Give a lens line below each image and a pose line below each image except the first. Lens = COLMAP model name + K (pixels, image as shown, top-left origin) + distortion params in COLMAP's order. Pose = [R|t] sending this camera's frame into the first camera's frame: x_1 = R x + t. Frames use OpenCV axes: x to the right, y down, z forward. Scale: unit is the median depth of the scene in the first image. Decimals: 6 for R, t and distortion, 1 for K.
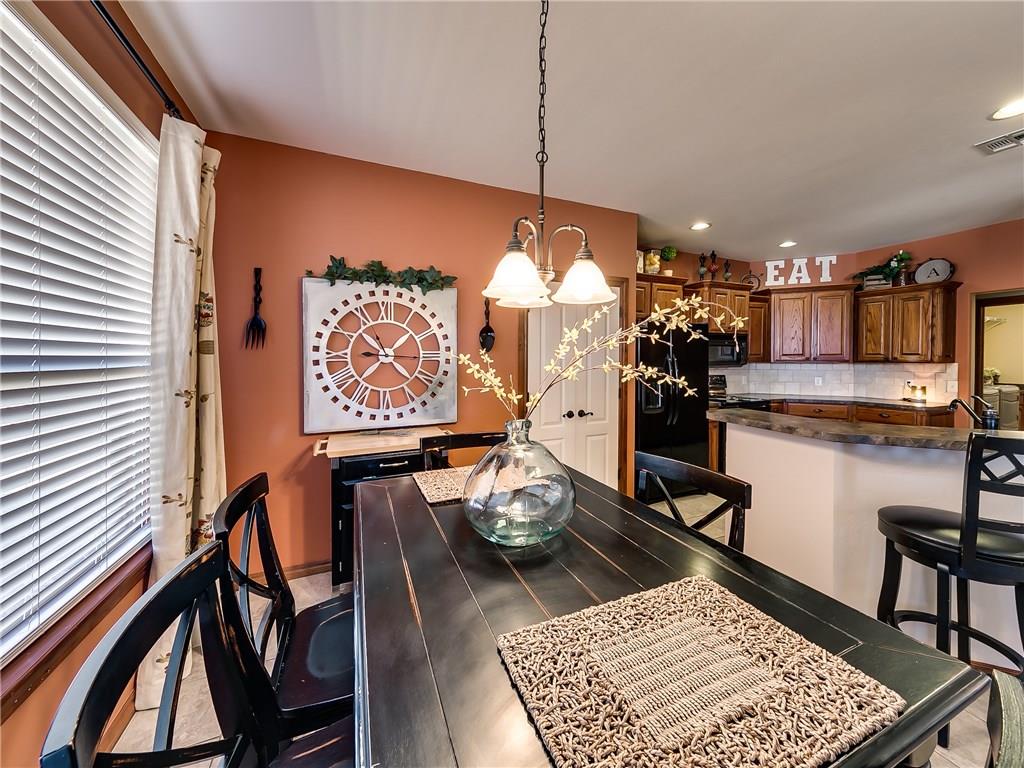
lens RADIAL K [[373.9, 0, 503.5], [0, 373.9, 365.0], [0, 0, 1]] dist [0.010897, -0.001752]
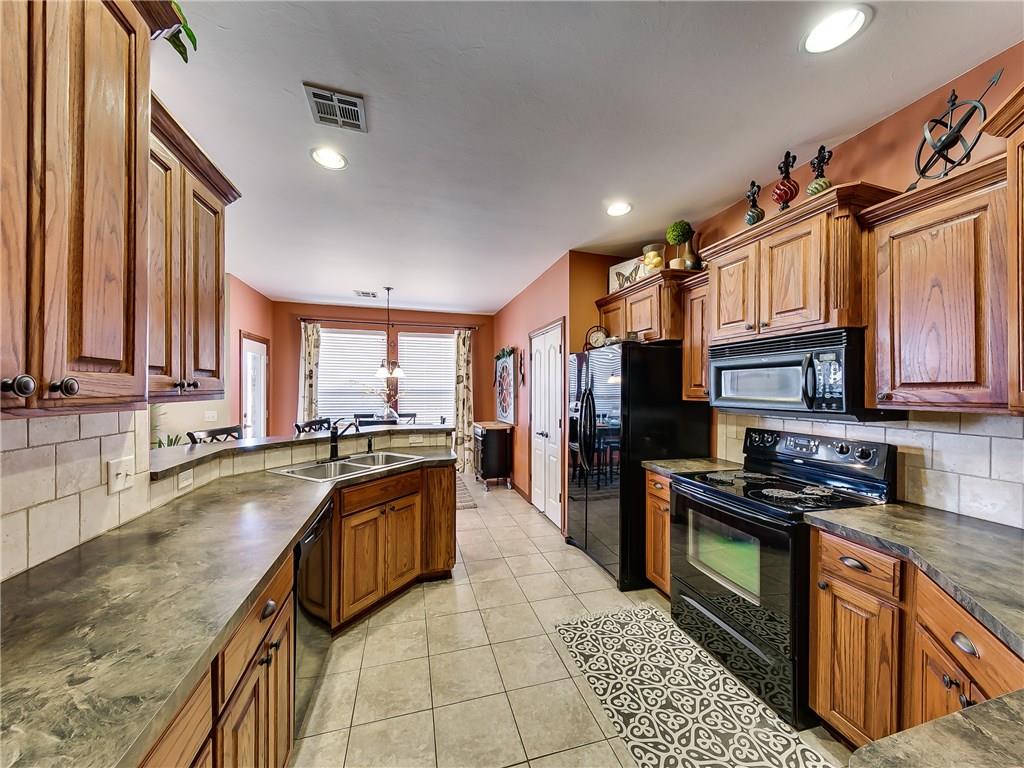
lens RADIAL K [[373.9, 0, 511.6], [0, 373.9, 387.8], [0, 0, 1]] dist [0.010897, -0.001752]
pose [[-0.125459, -0.003512, -0.992093, 1.093620], [-0.021751, 0.999763, -0.000789, -0.019257], [0.991860, 0.021480, -0.125505, 0.771630]]
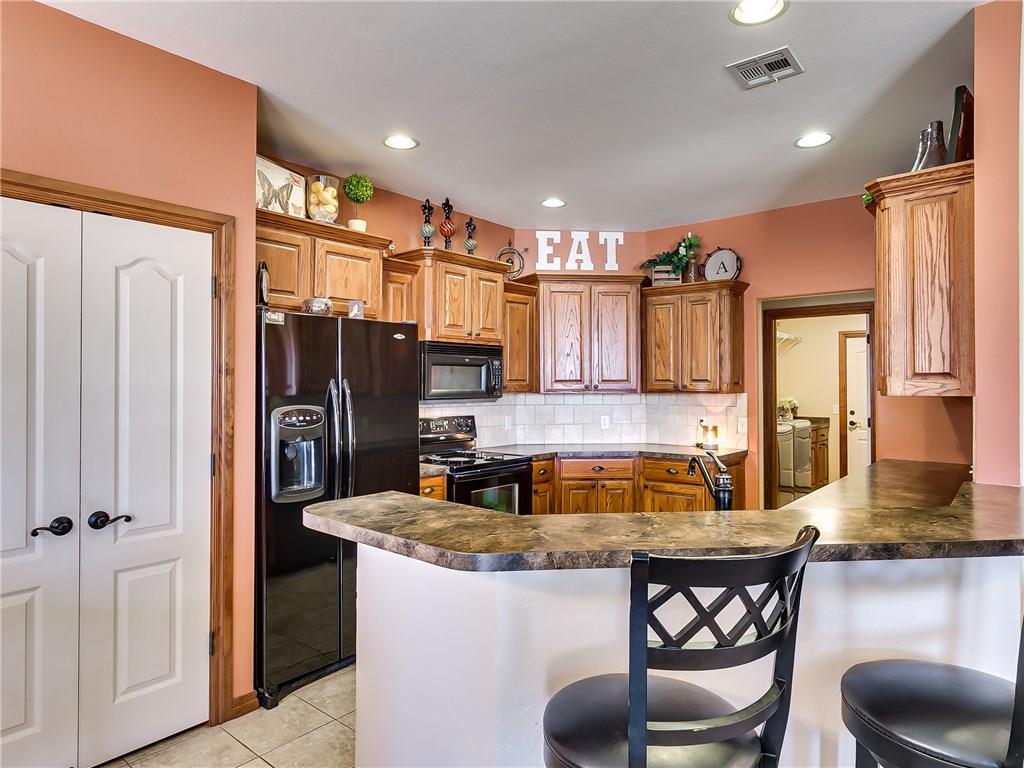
lens RADIAL K [[635.1, 0, 519.8], [0, 635.1, 382.4], [0, 0, 1]] dist [0.008756, -0.000816]
pose [[0.885647, 0.001115, 0.464358, 0.217914], [0.008851, 0.999775, -0.019280, -0.005406], [-0.464275, 0.021185, 0.885438, 0.103903]]
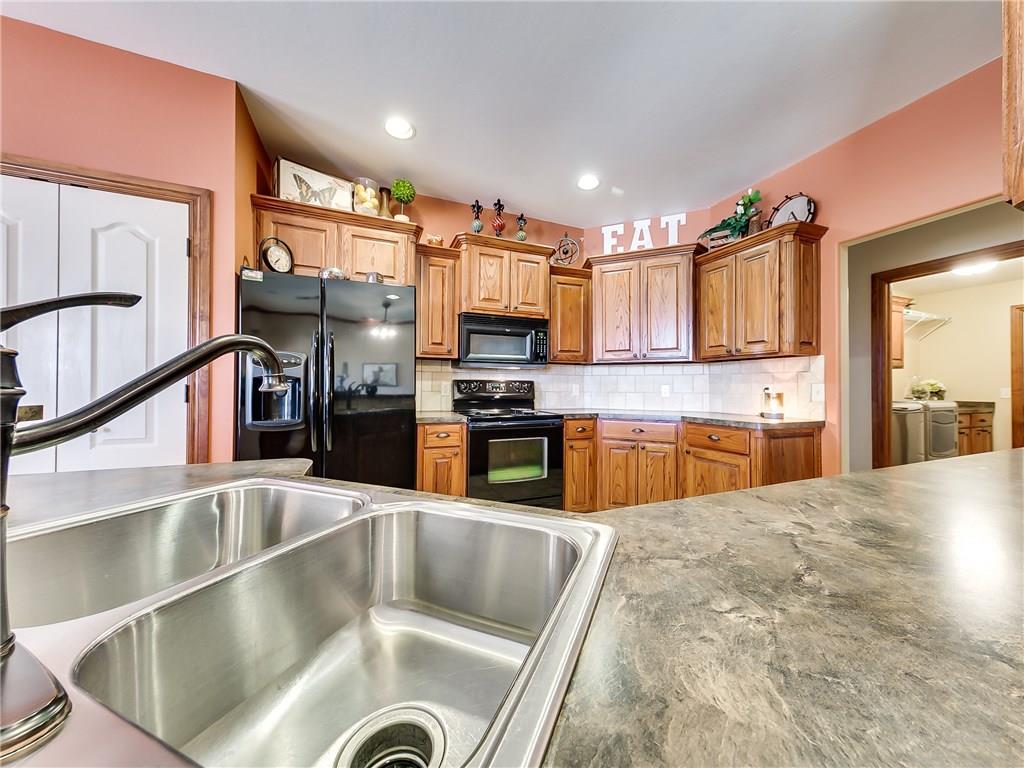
lens RADIAL K [[363.5, 0, 515.6], [0, 363.5, 384.9], [0, 0, 1]] dist [0.013184, 0.000118]
pose [[0.999982, 0.006065, -0.000306, 0.620000], [-0.006070, 0.999720, -0.022863, 0.055826], [0.000167, 0.022864, 0.999739, 0.350189]]
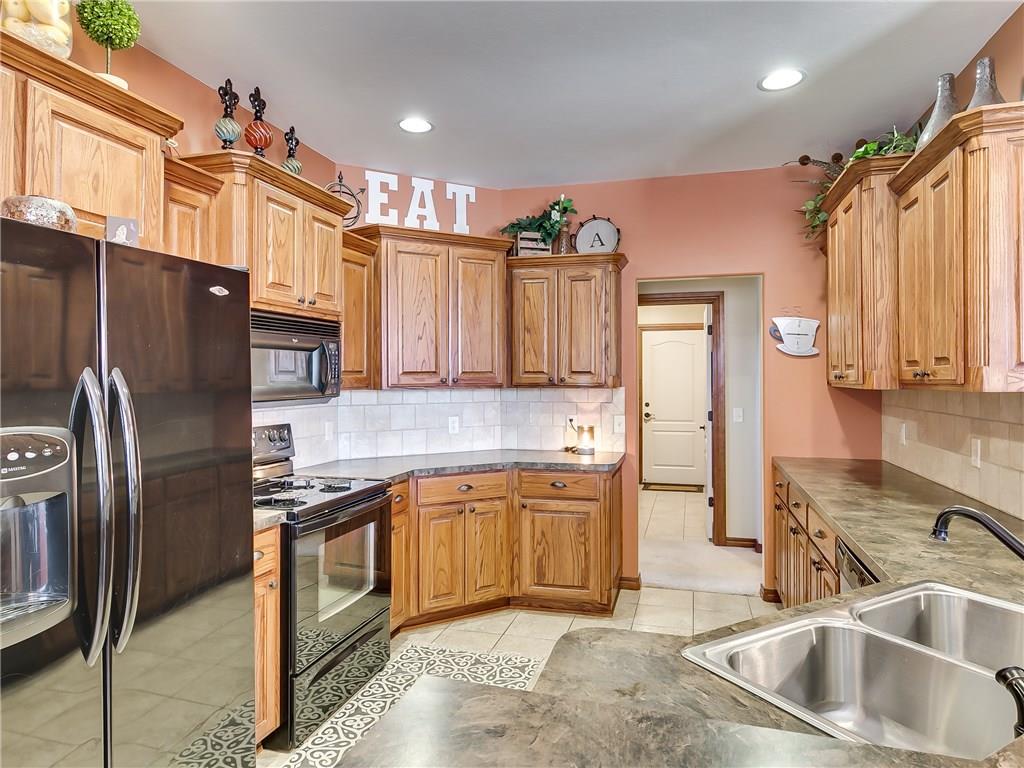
lens RADIAL K [[635.1, 0, 533.3], [0, 635.1, 378.5], [0, 0, 1]] dist [0.008756, -0.000816]
pose [[0.603808, -0.003396, 0.797122, 0.235118], [0.016371, 0.999833, -0.008141, -0.012121], [-0.796961, 0.017965, 0.603763, 0.433842]]
